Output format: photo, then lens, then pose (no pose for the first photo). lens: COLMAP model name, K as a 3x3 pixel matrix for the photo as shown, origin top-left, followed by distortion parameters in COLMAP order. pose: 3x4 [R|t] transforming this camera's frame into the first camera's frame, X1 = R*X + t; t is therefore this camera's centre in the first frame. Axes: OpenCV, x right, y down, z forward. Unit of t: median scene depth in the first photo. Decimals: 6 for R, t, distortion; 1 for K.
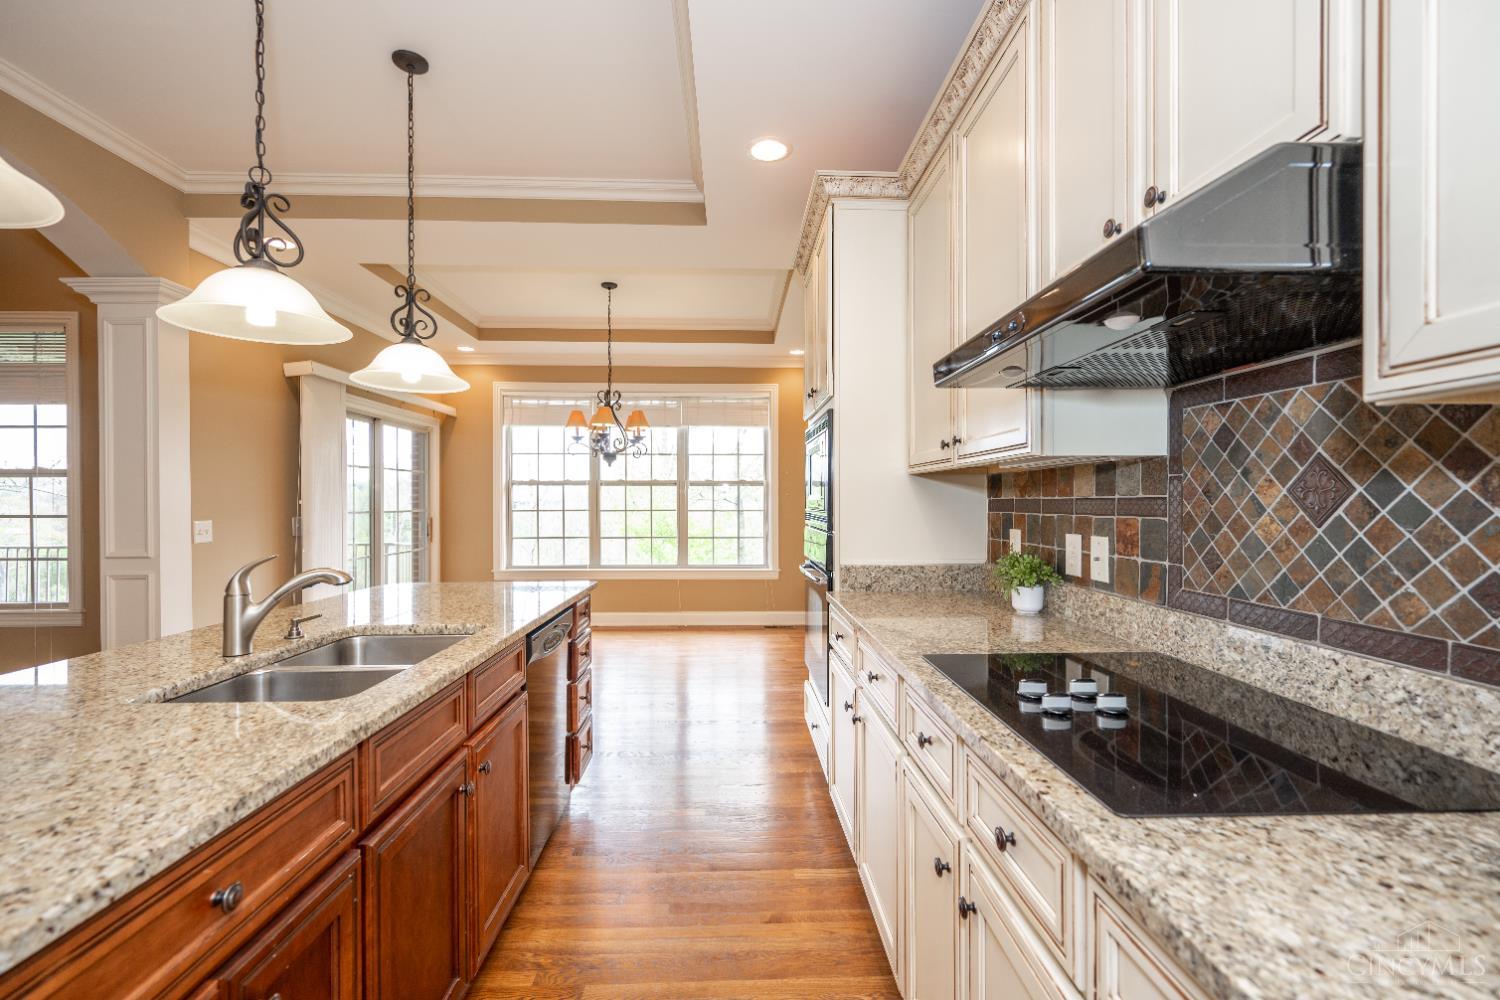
lens RADIAL K [[659.1, 0, 752.2], [0, 659.1, 499.3], [0, 0, 1]] dist [-0.003885, 0.001331]
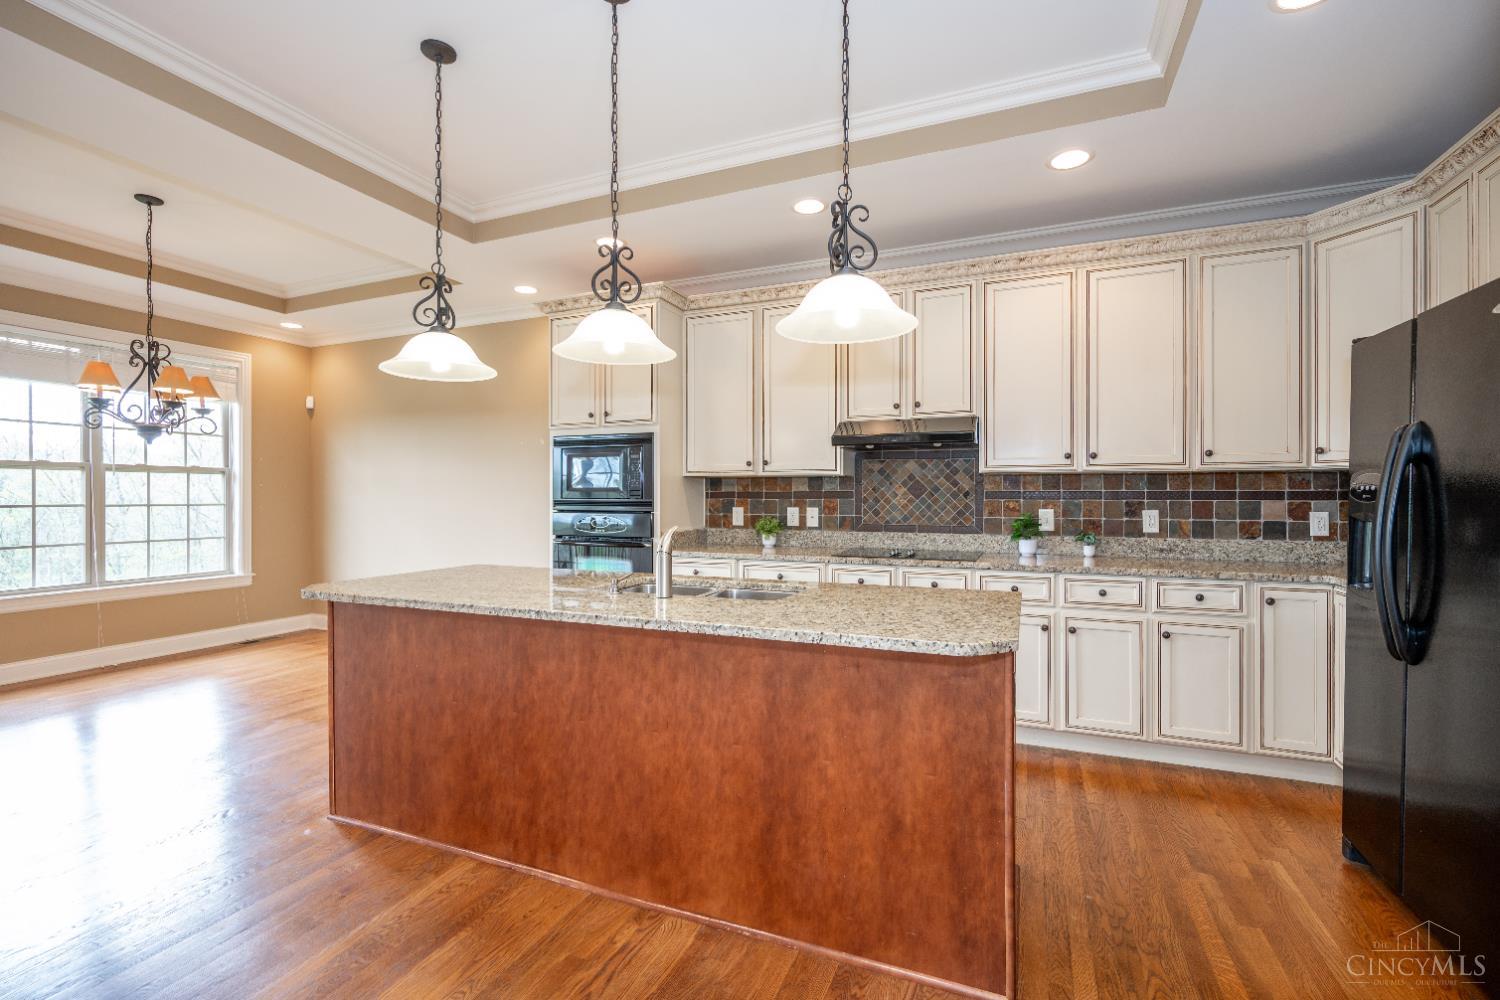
lens RADIAL K [[659.1, 0, 772.2], [0, 659.1, 499.1], [0, 0, 1]] dist [-0.003885, 0.001331]
pose [[0.413713, -0.003021, 0.910403, -1.954573], [-0.003315, 0.999983, 0.004824, 0.017289], [-0.910402, -0.005014, 0.413695, 0.175285]]
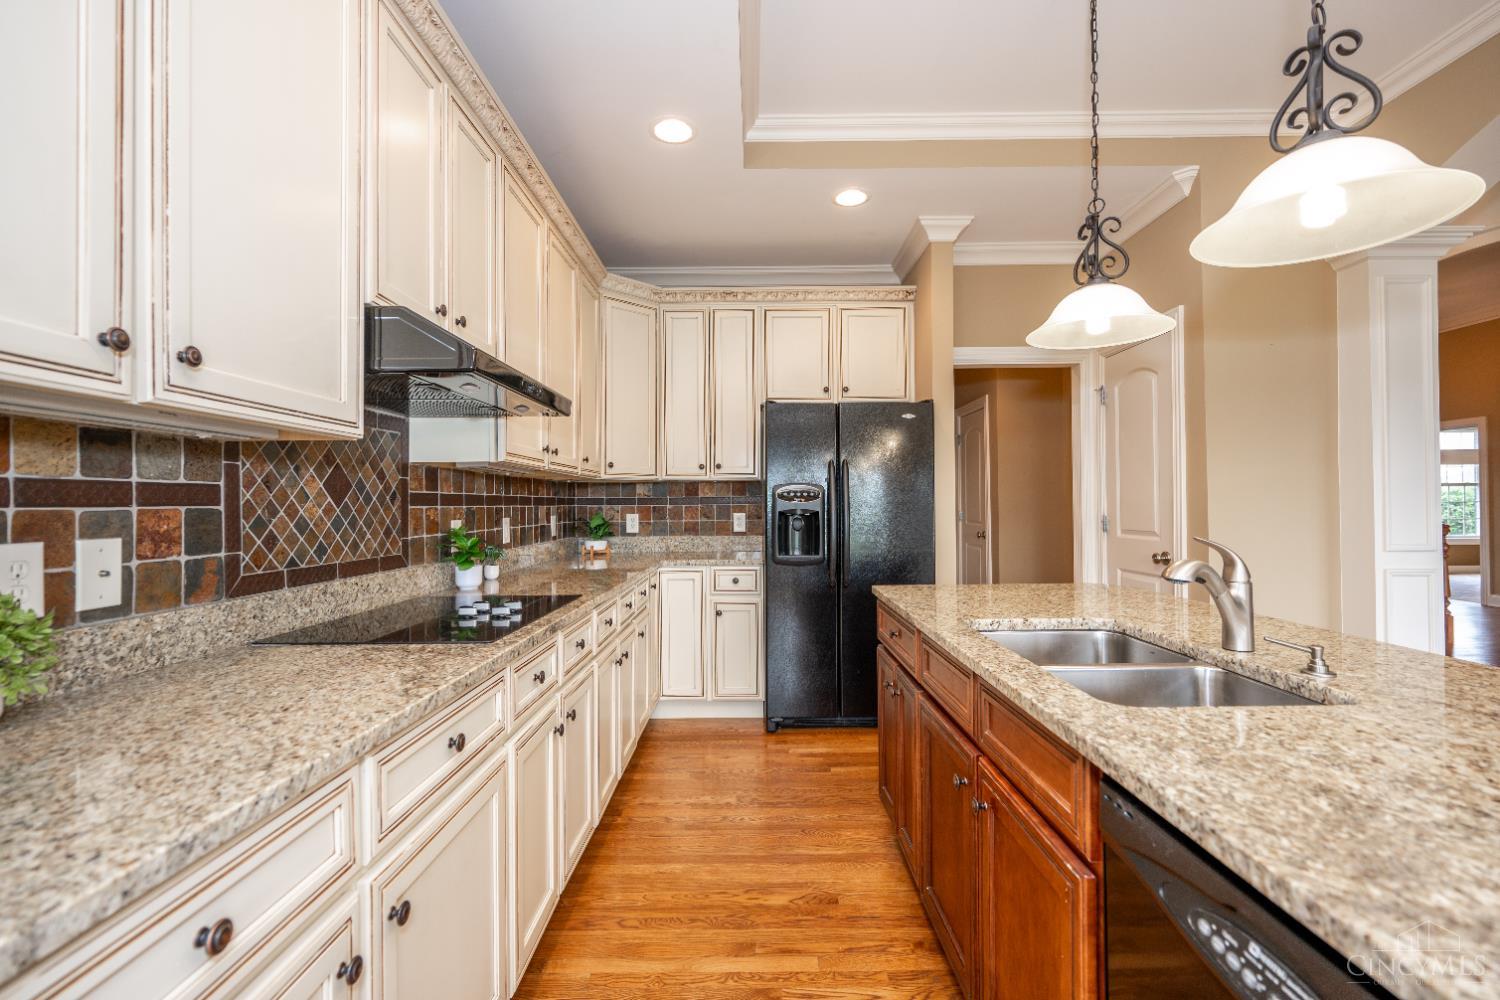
lens RADIAL K [[659.1, 0, 747.1], [0, 659.1, 499.2], [0, 0, 1]] dist [-0.003885, 0.001331]
pose [[-0.998872, 0.011838, 0.045995, -0.165817], [0.011285, 0.999861, -0.012254, 0.037515], [-0.046134, -0.011721, -0.998866, 1.874801]]
